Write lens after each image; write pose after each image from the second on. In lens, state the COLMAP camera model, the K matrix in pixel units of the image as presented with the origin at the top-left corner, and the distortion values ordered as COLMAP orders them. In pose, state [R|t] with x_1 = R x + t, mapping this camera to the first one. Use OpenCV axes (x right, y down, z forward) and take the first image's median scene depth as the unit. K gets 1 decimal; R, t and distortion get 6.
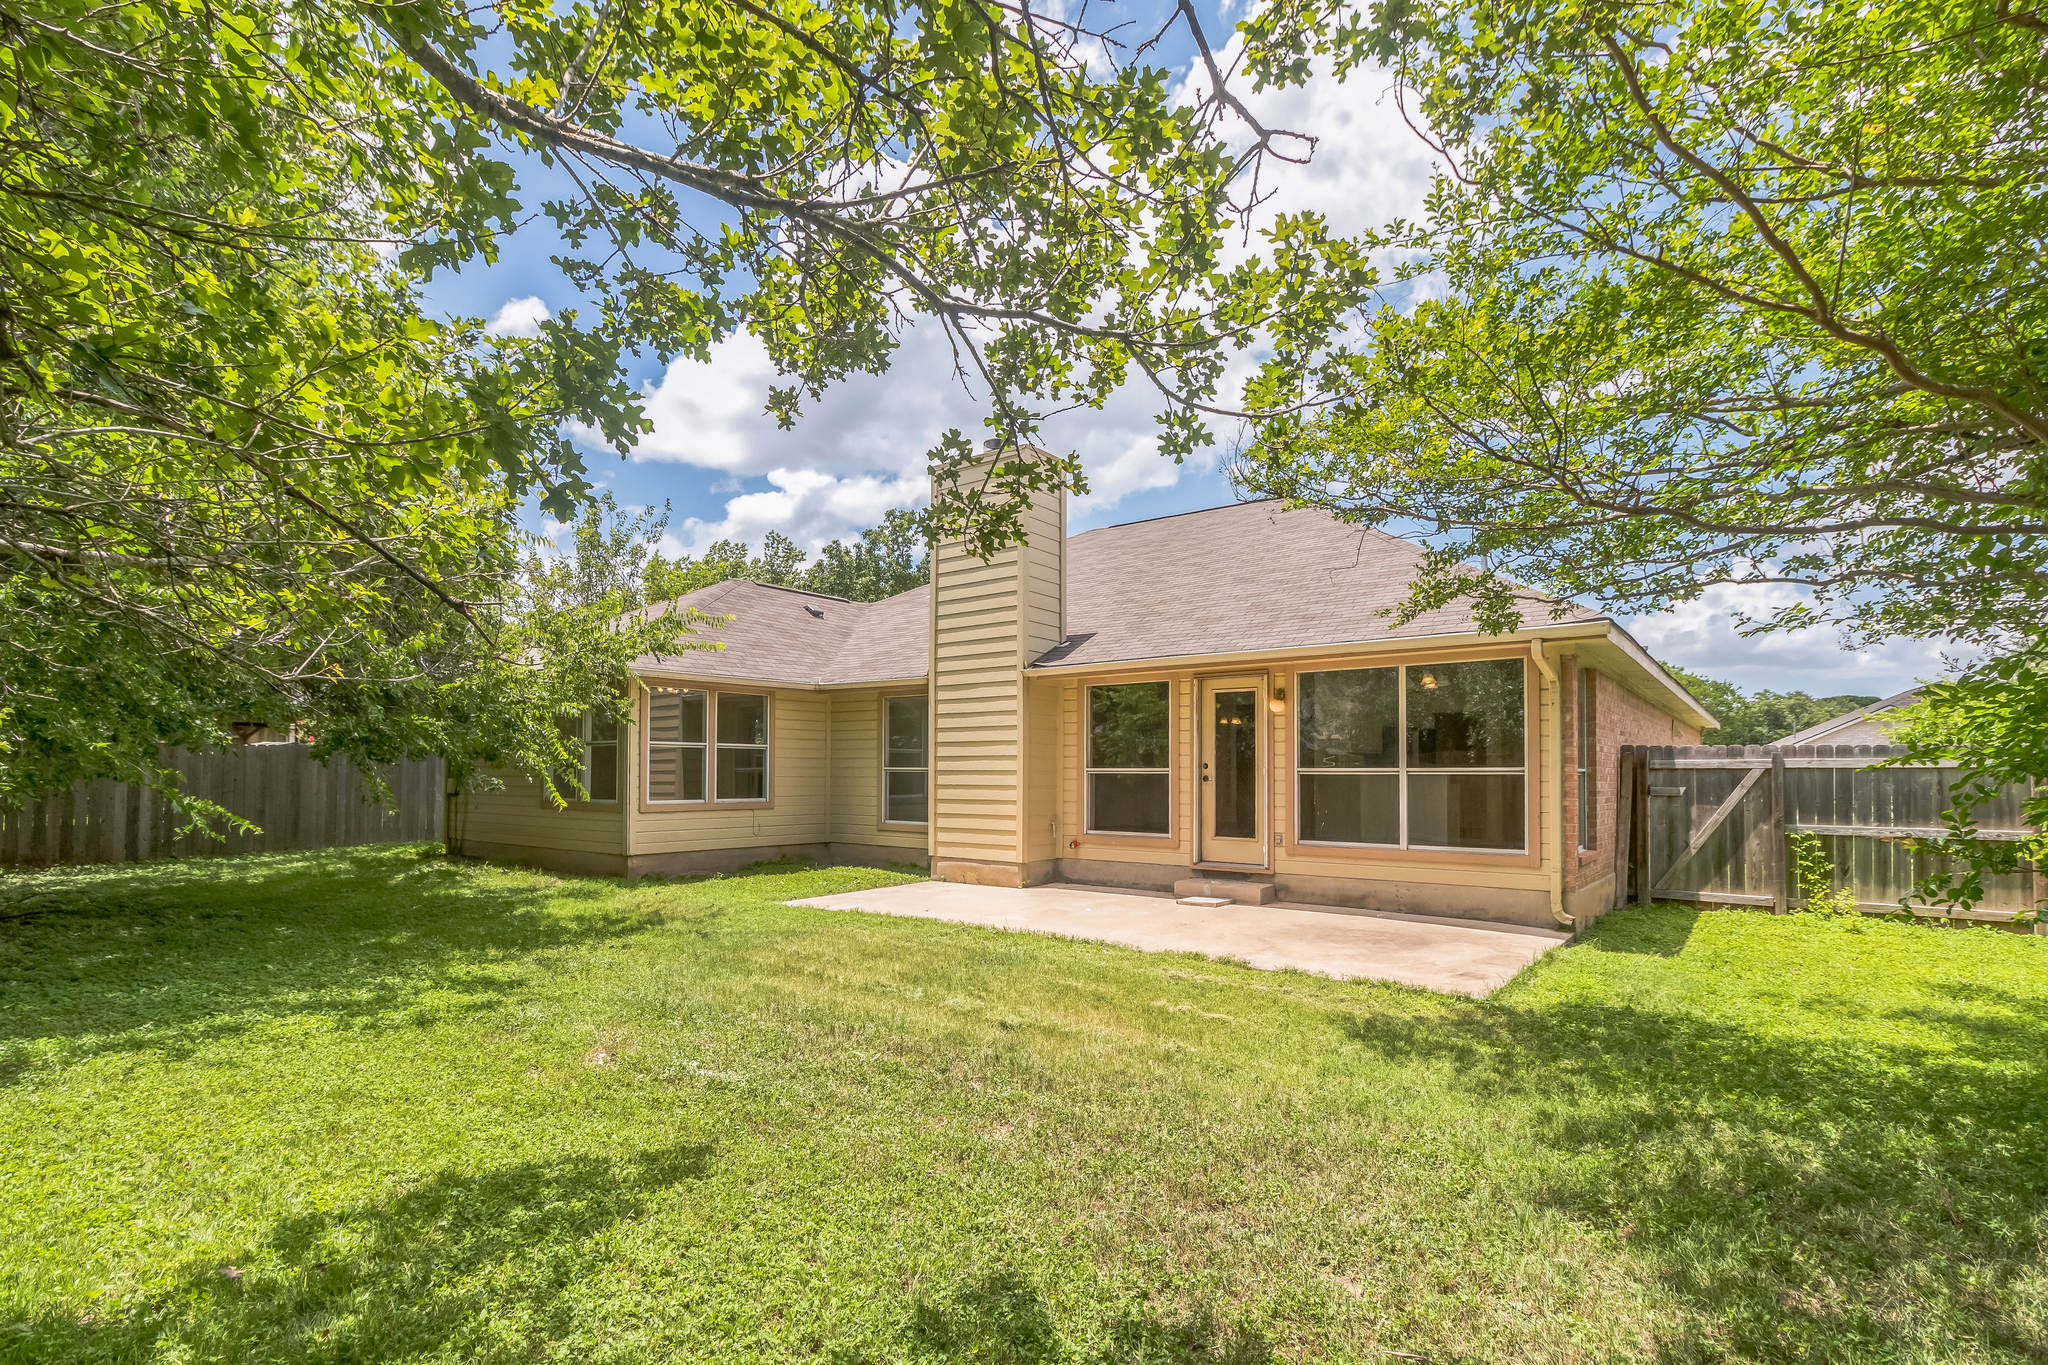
lens RADIAL K [[972.6, 0, 1023.0], [0, 972.6, 748.1], [0, 0, 1]] dist [-0.001279, -0.000051]
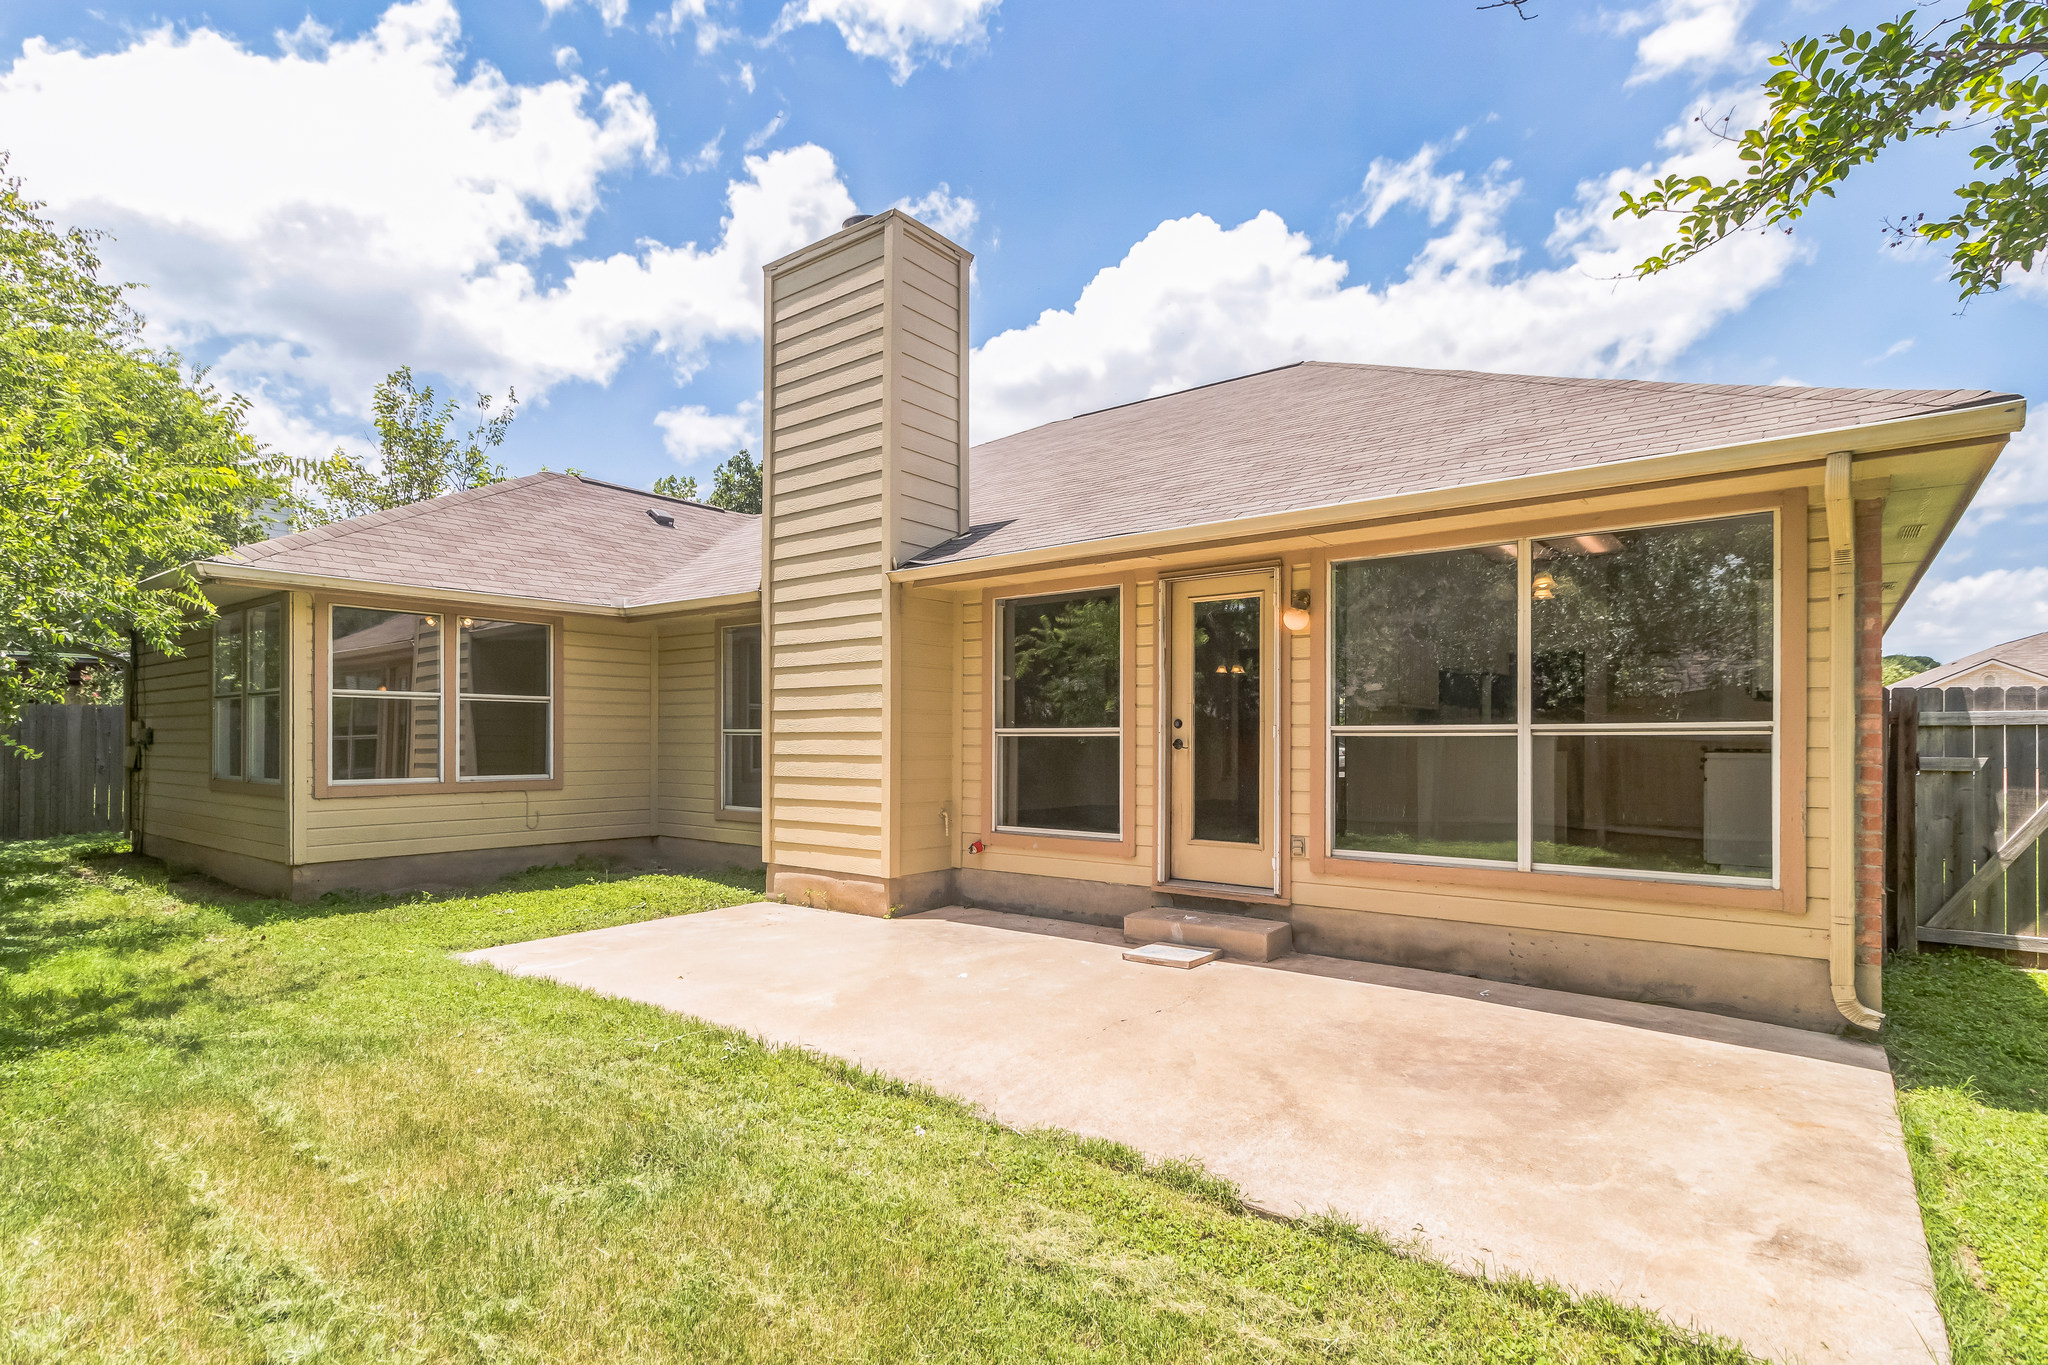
lens RADIAL K [[1006.3, 0, 1022.5], [0, 1006.3, 736.0], [0, 0, 1]] dist [0.003023, -0.000103]
pose [[0.999995, -0.002826, -0.001367, 0.085951], [0.002857, 0.999720, 0.023481, 0.010490], [0.001300, -0.023485, 0.999723, 0.348412]]
